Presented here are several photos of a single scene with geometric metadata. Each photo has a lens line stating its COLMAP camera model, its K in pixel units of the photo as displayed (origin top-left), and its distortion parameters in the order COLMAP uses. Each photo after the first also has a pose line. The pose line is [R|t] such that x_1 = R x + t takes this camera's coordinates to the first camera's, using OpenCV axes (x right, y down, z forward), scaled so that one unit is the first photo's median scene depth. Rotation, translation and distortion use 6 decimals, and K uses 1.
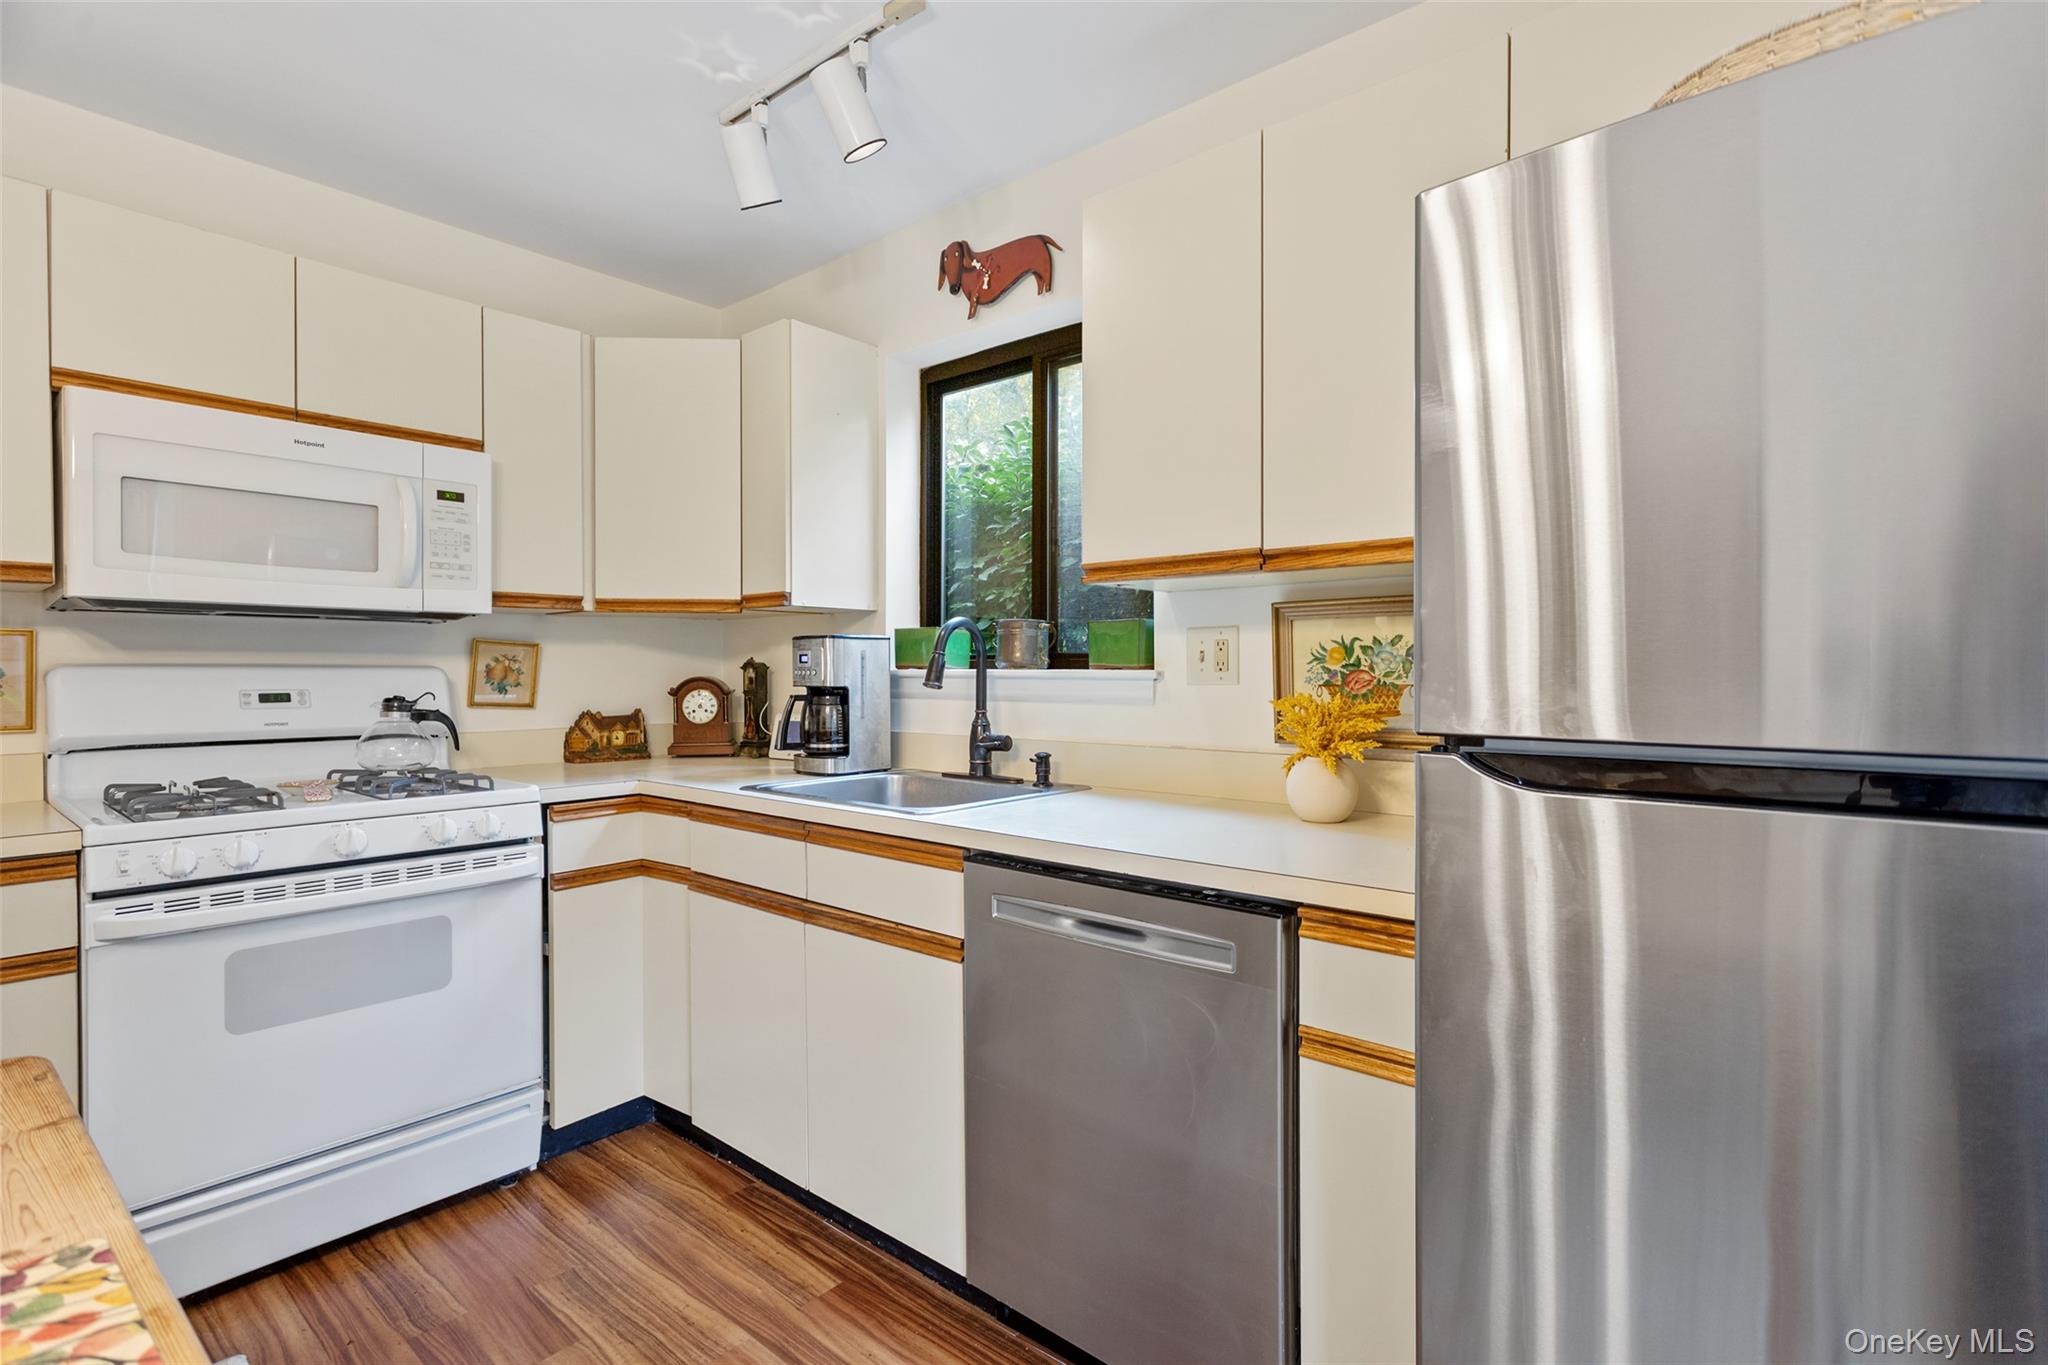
lens RADIAL K [[973.1, 0, 1023.7], [0, 973.1, 679.6], [0, 0, 1]] dist [-0.000728, 0.001683]
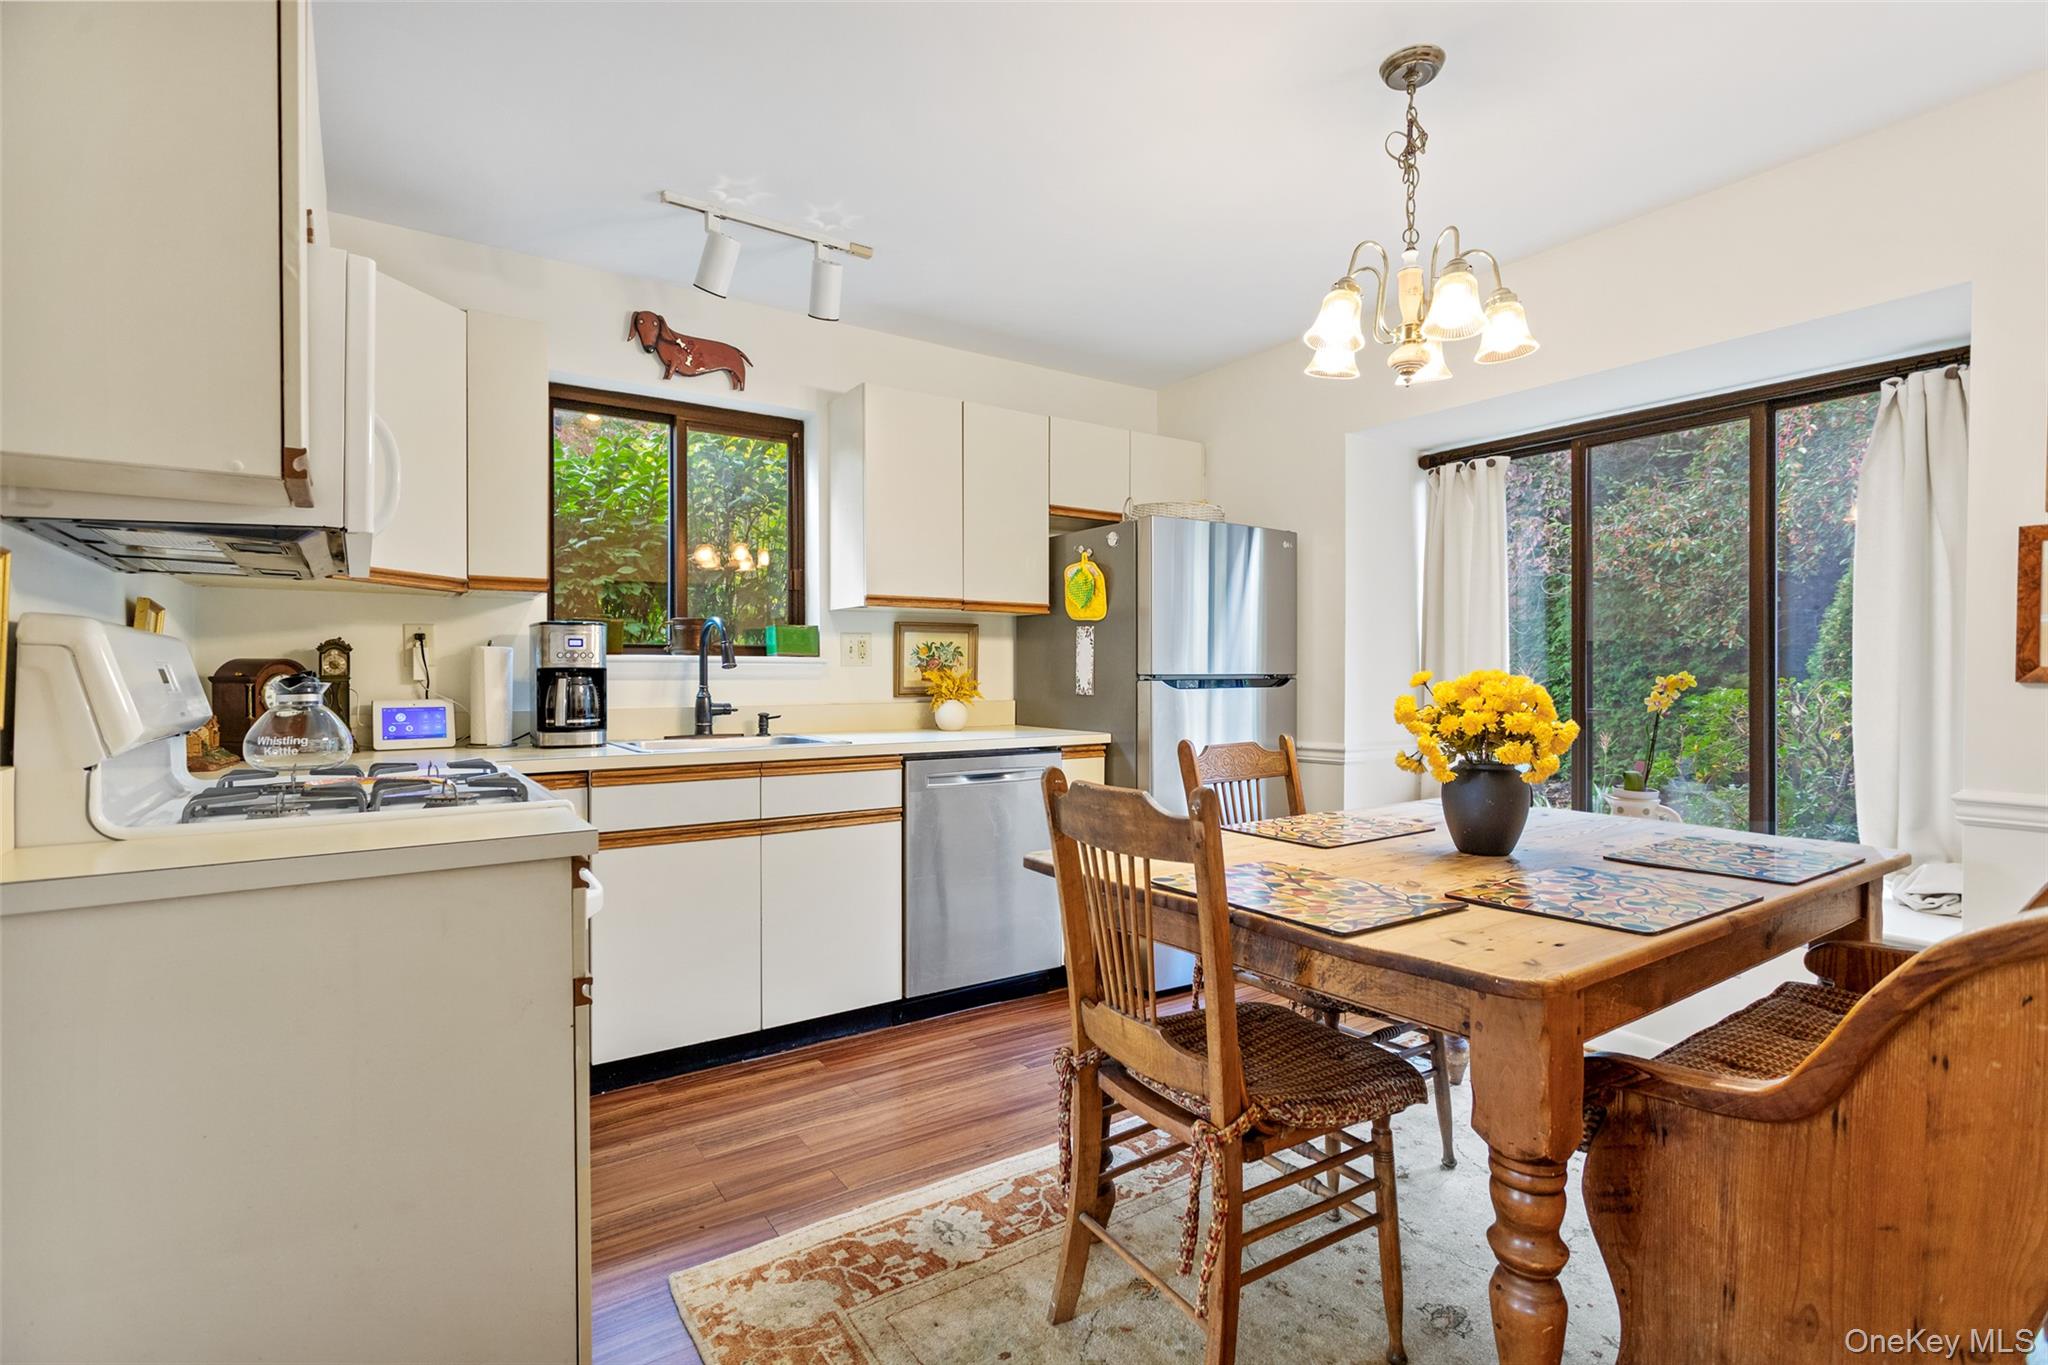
lens RADIAL K [[973.1, 0, 1022.7], [0, 973.1, 673.7], [0, 0, 1]] dist [-0.000728, 0.001683]
pose [[0.262406, -0.000908, 0.964957, -1.390799], [0.007727, 0.999969, -0.001160, 0.022392], [-0.964927, 0.007761, 0.262405, 0.263370]]
